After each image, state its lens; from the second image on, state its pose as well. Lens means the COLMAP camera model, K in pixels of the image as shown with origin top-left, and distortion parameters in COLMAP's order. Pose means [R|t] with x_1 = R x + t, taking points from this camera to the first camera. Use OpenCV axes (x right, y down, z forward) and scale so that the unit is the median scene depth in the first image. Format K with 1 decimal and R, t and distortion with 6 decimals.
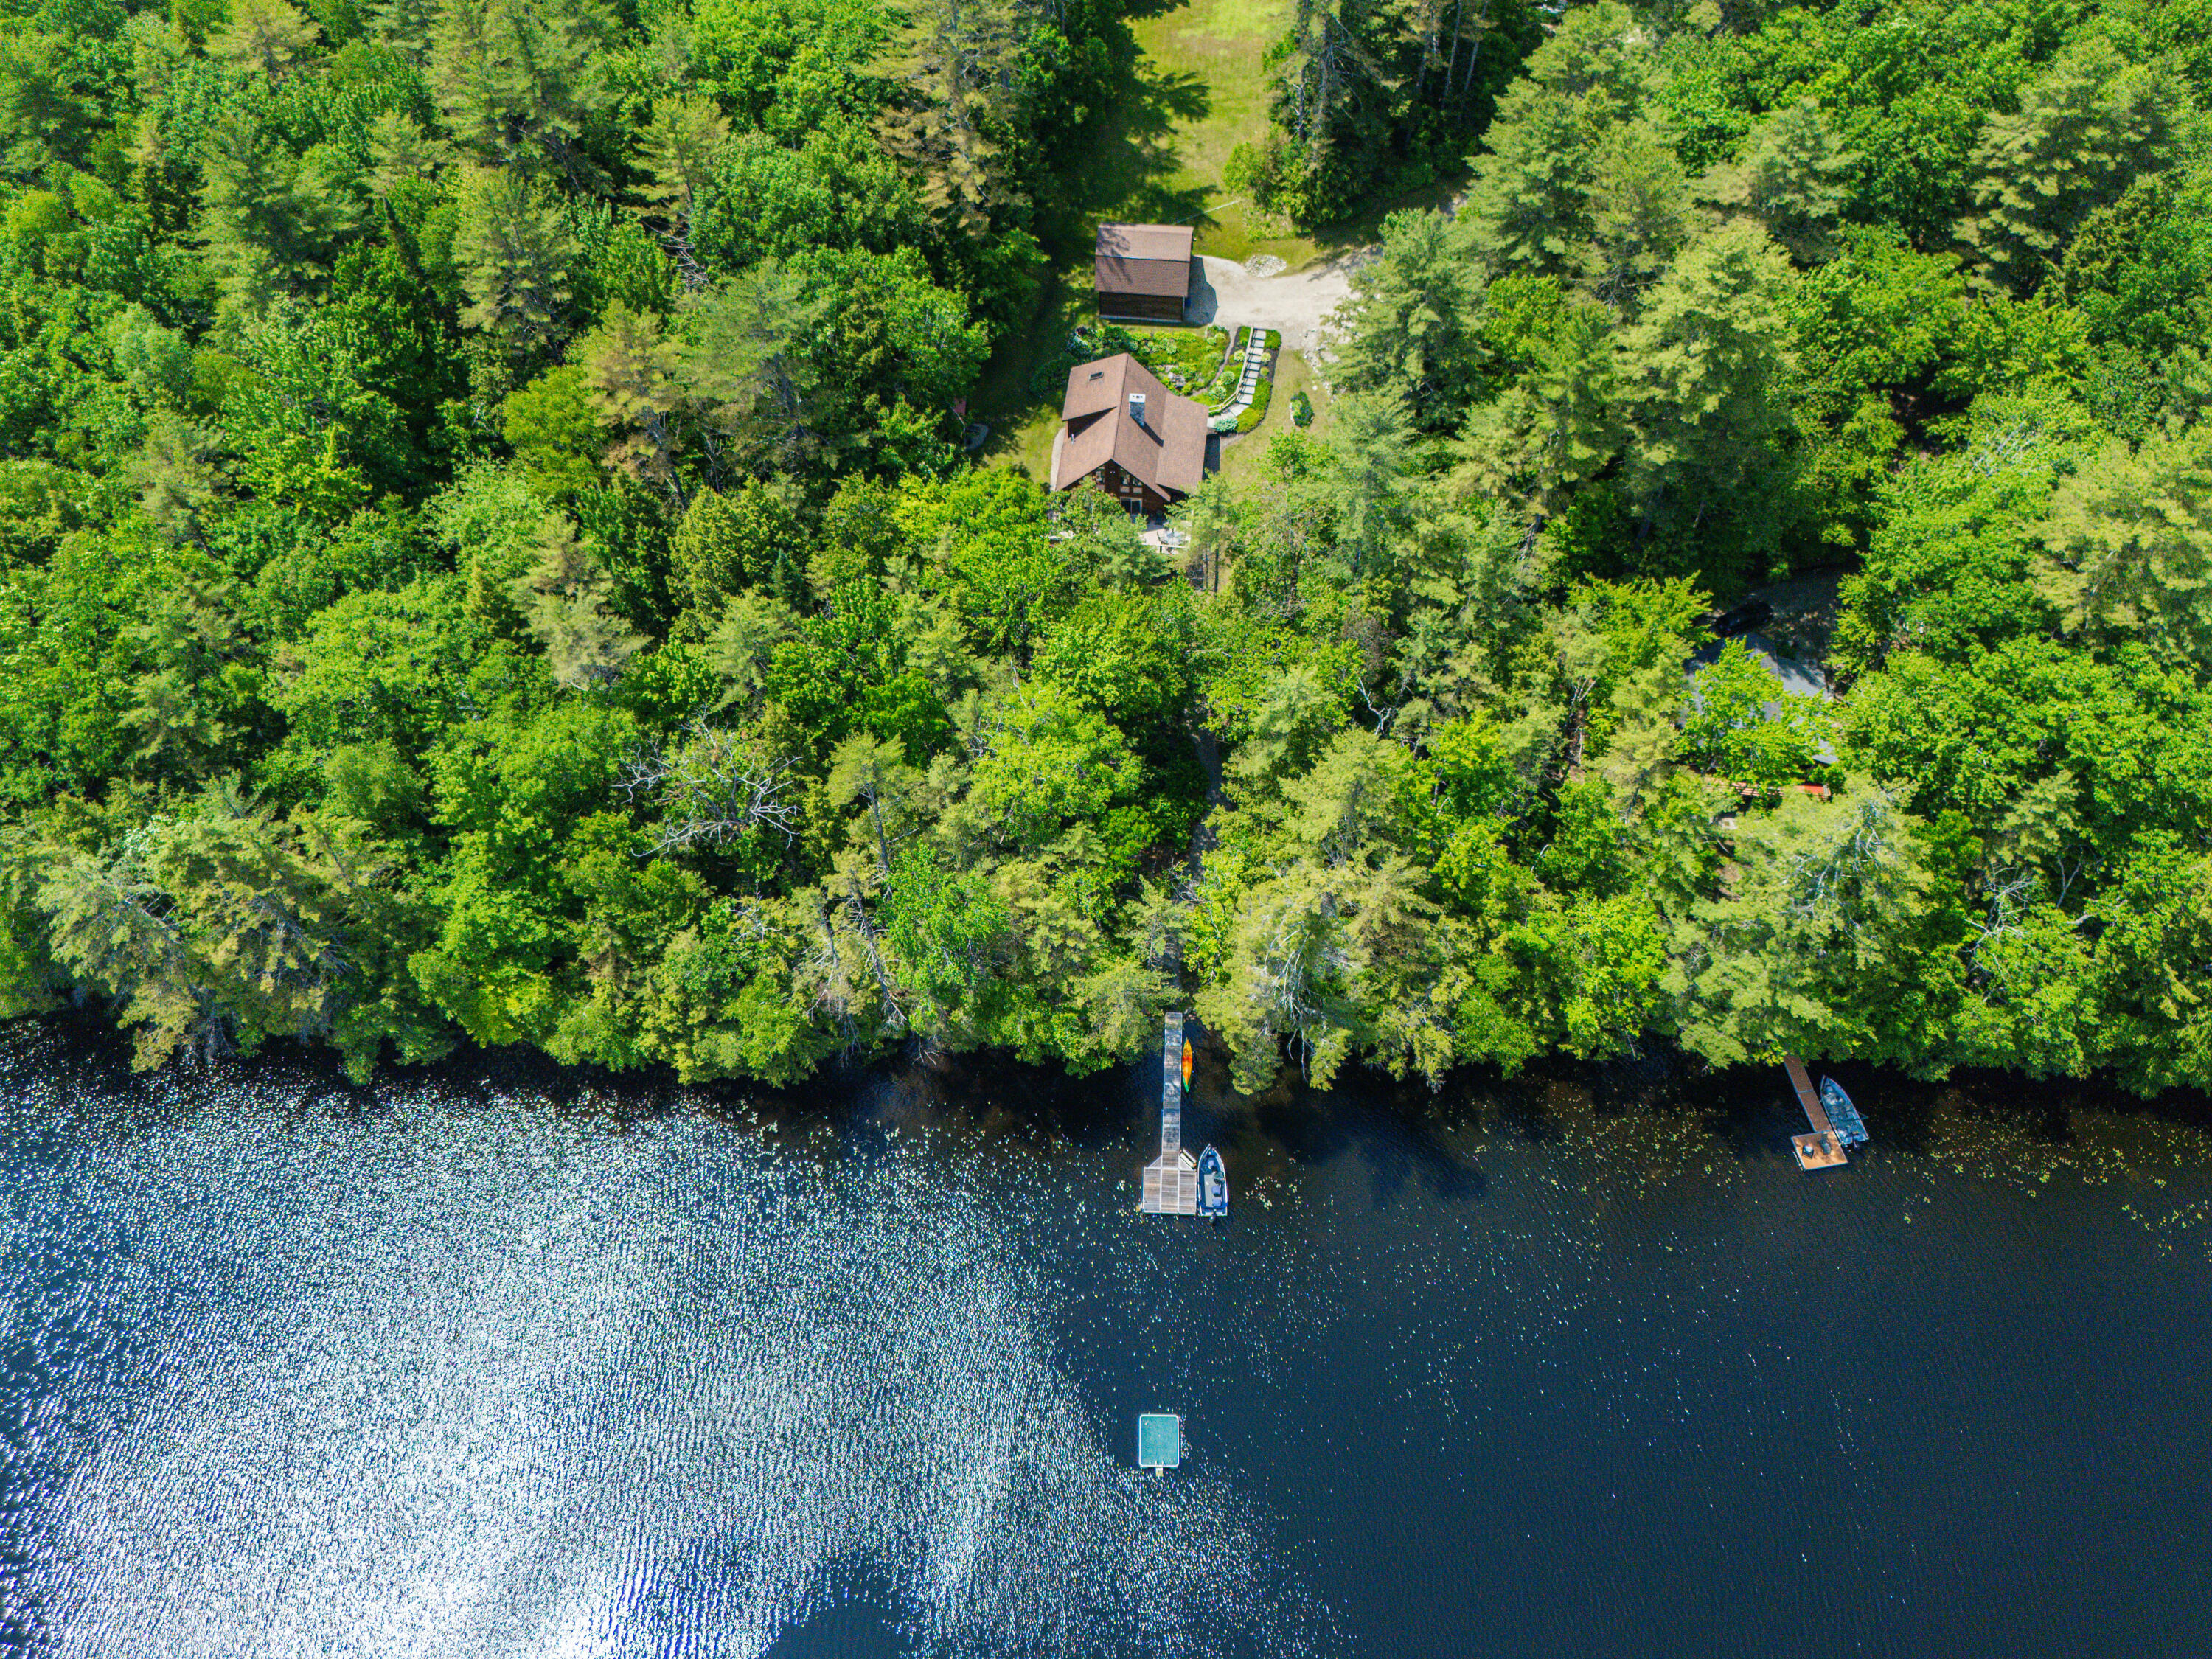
lens RADIAL K [[1608.3, 0, 1094.1], [0, 1608.3, 831.1], [0, 0, 1]] dist [0.036233, -0.003684]
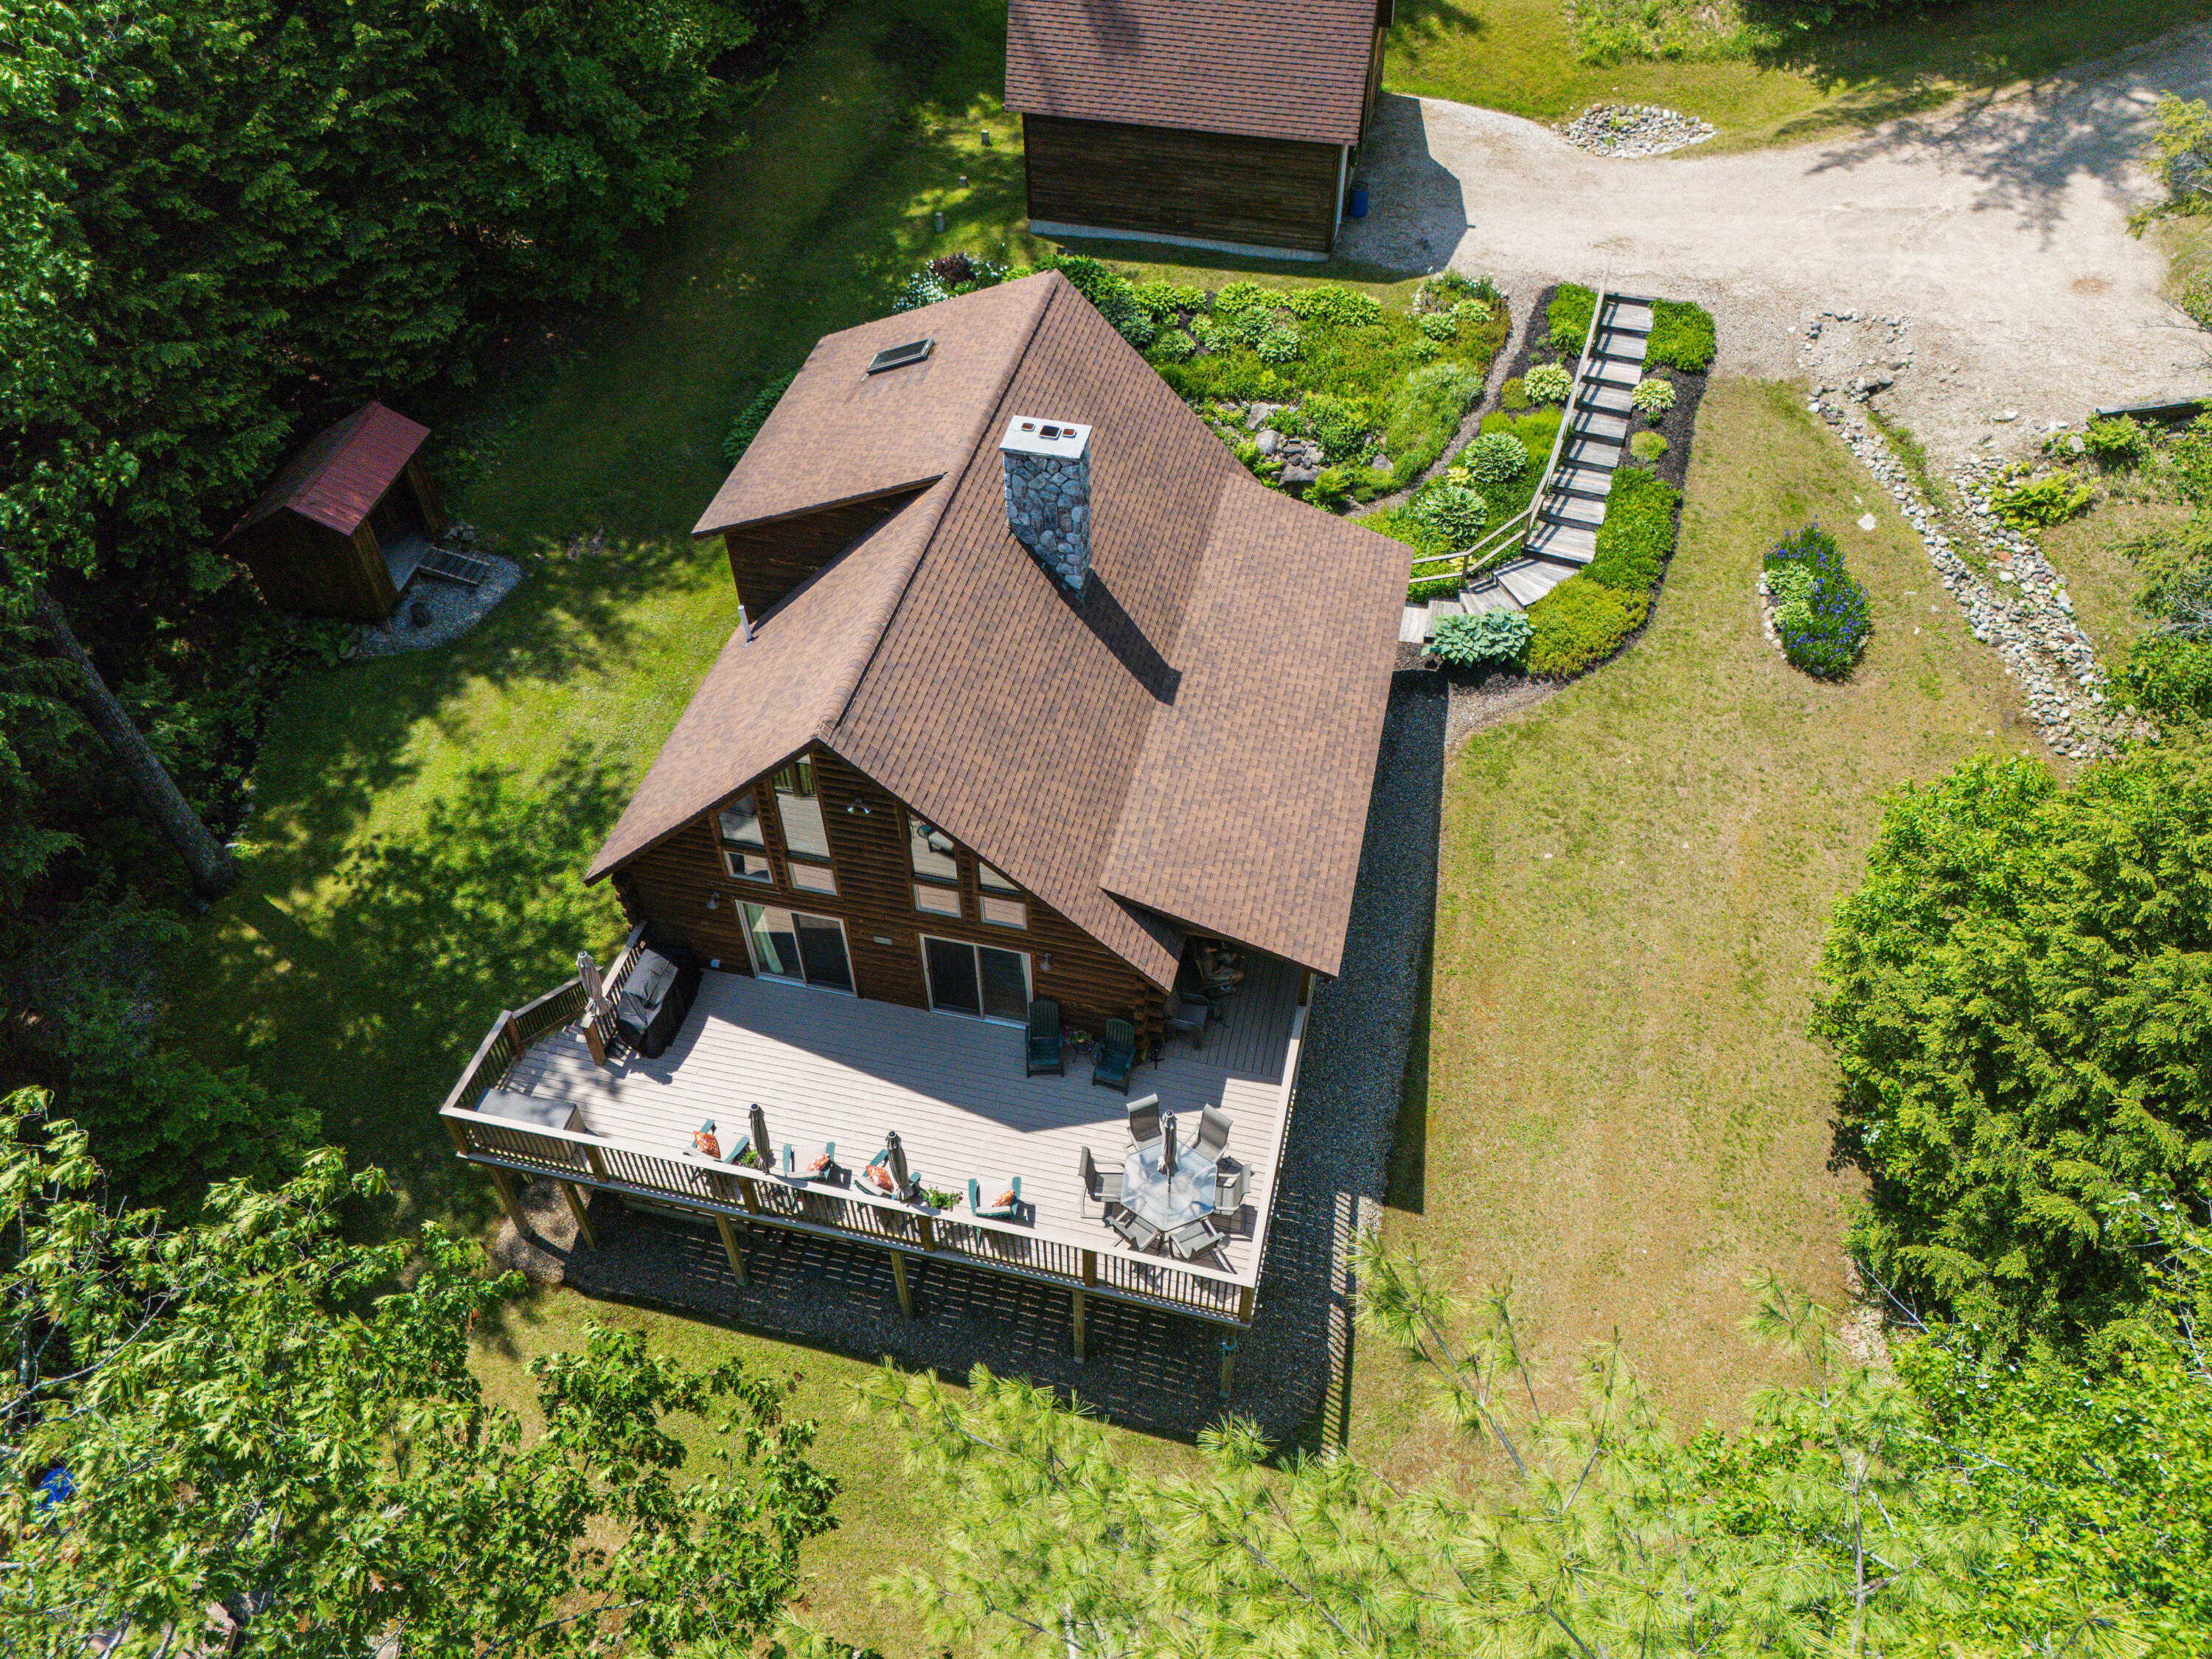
lens RADIAL K [[1637.7, 0, 1098.7], [0, 1637.7, 858.3], [0, 0, 1]] dist [0.035384, -0.029899]
pose [[0.991985, 0.091448, -0.087196, 0.050605], [-0.103698, 0.983498, -0.148253, -0.178858], [0.072200, 0.156107, 0.985098, 0.762592]]
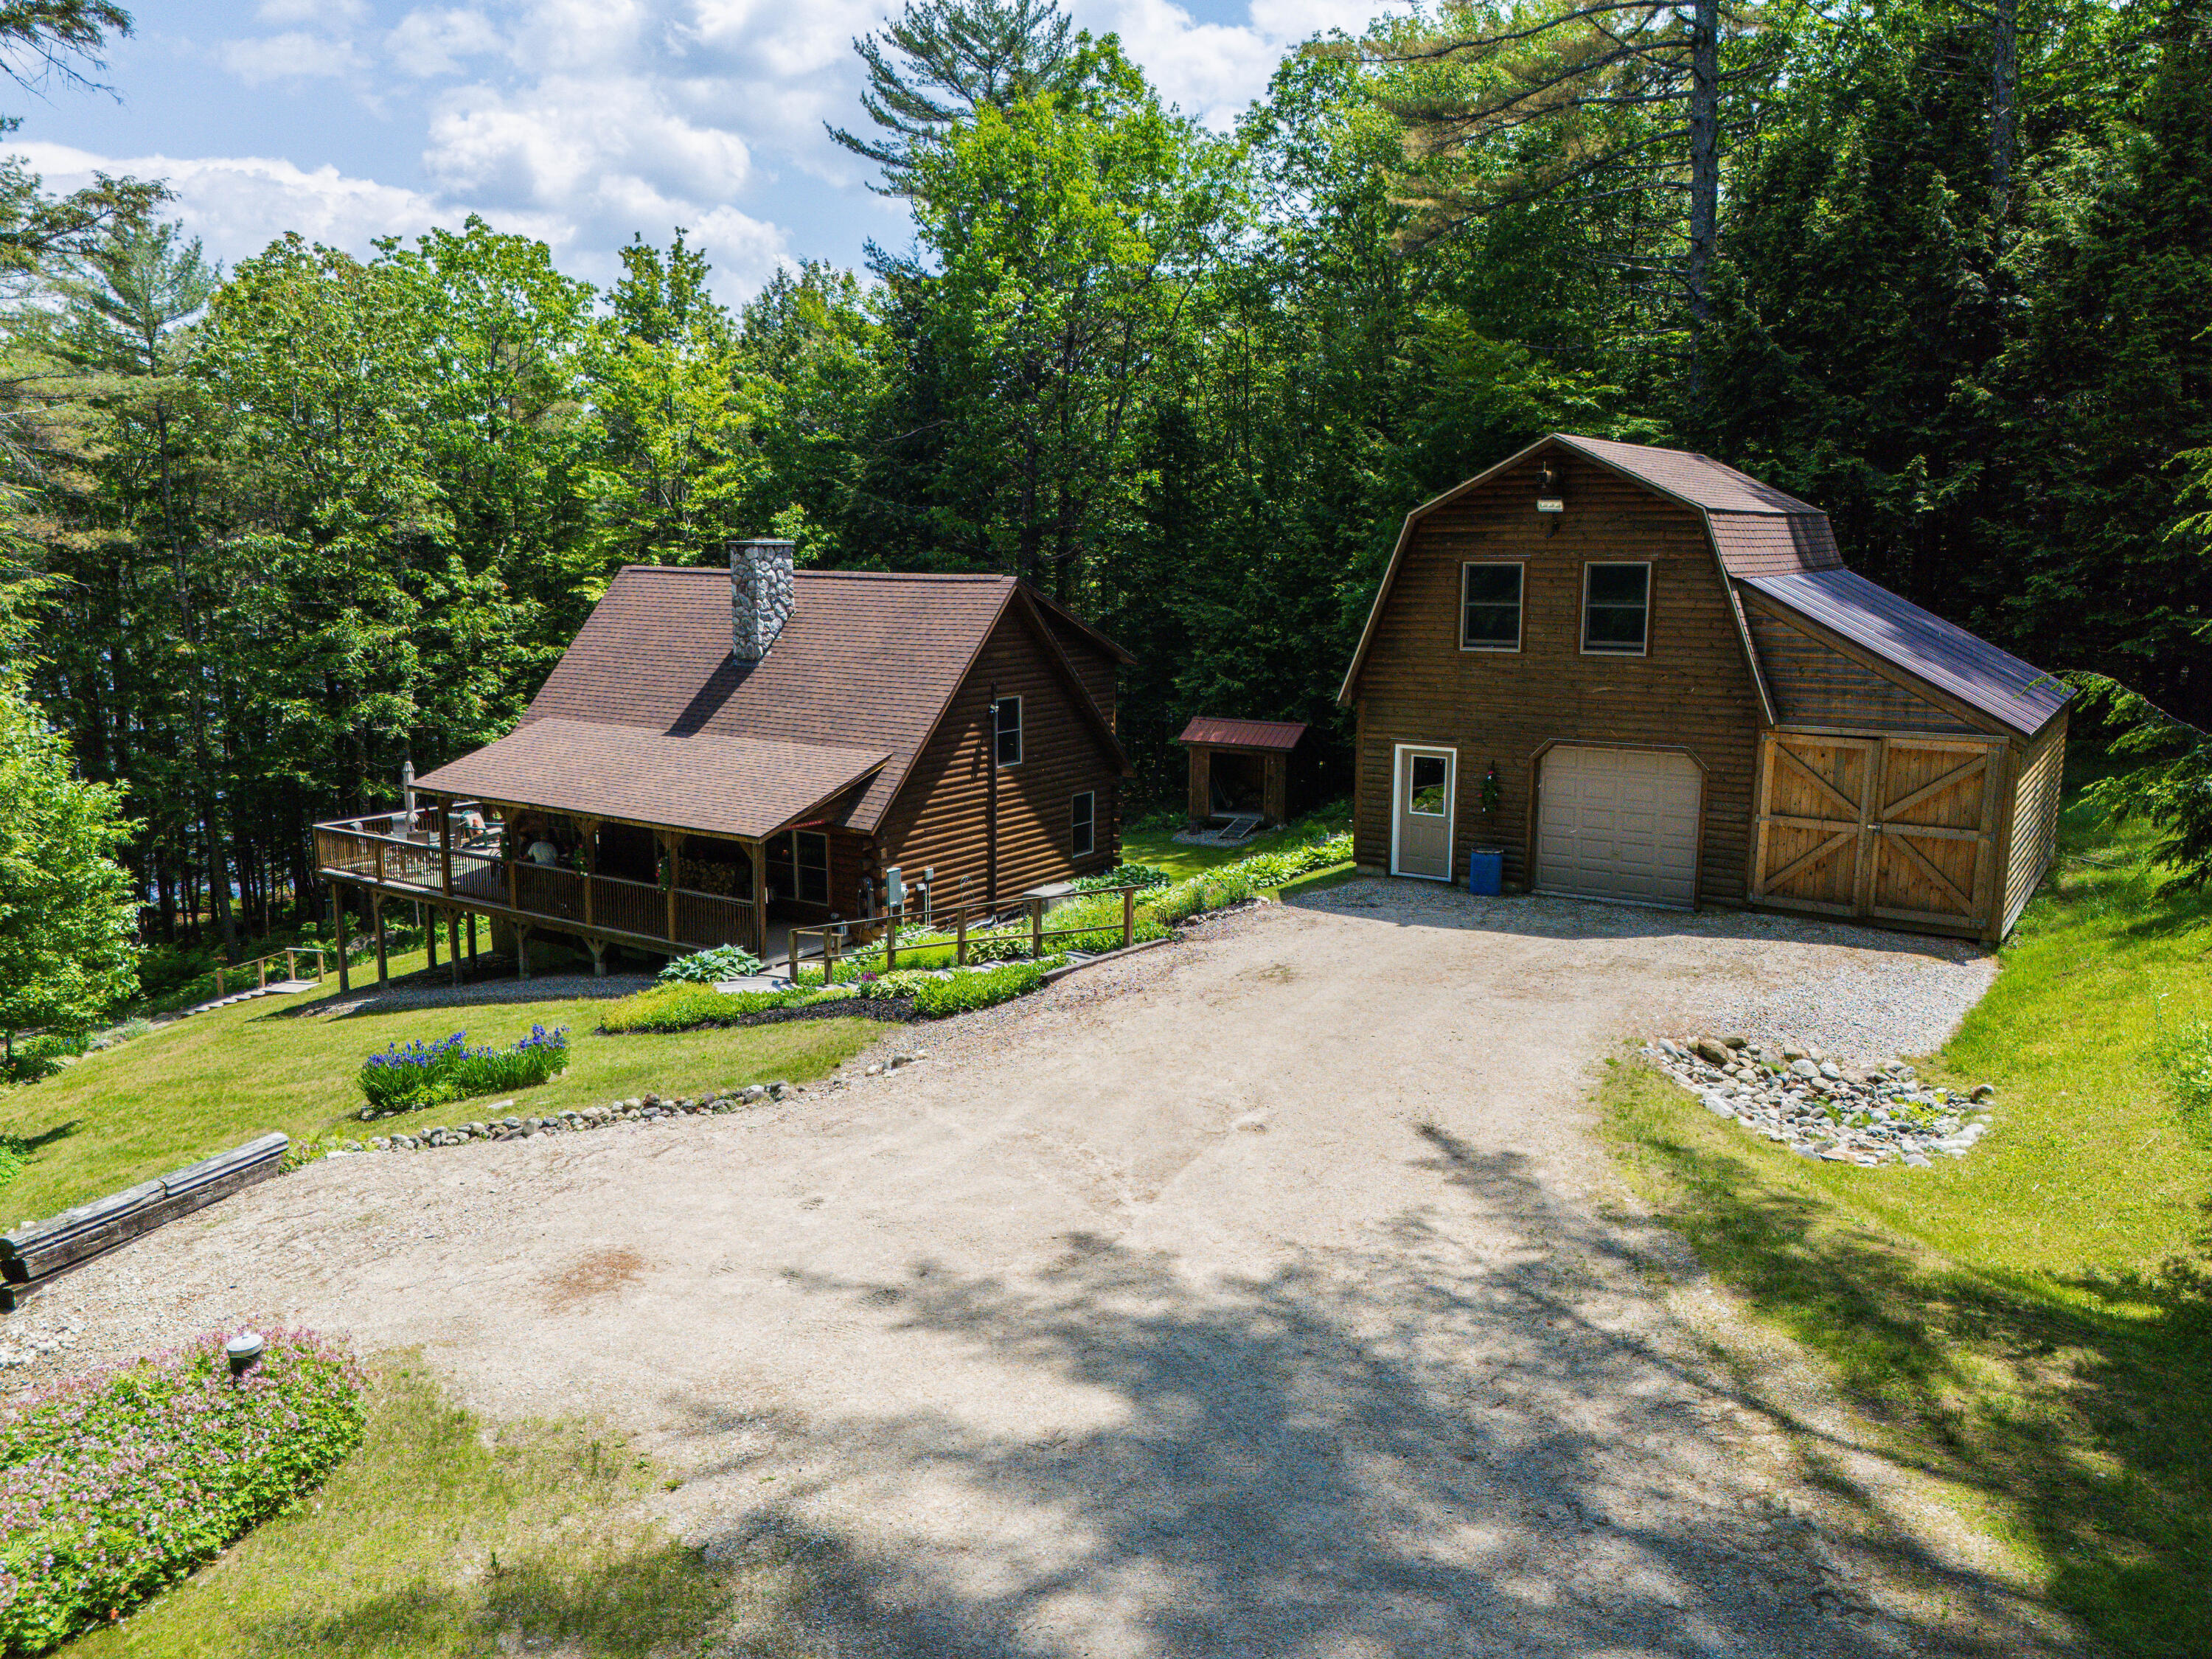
lens RADIAL K [[1721.4, 0, 1103.2], [0, 1721.4, 778.9], [0, 0, 1]] dist [-0.008341, -0.002110]
pose [[-0.456171, 0.129299, -0.880449, 0.240736], [-0.746515, 0.482934, 0.457700, -0.398595], [0.484379, 0.866058, -0.123776, 1.023597]]
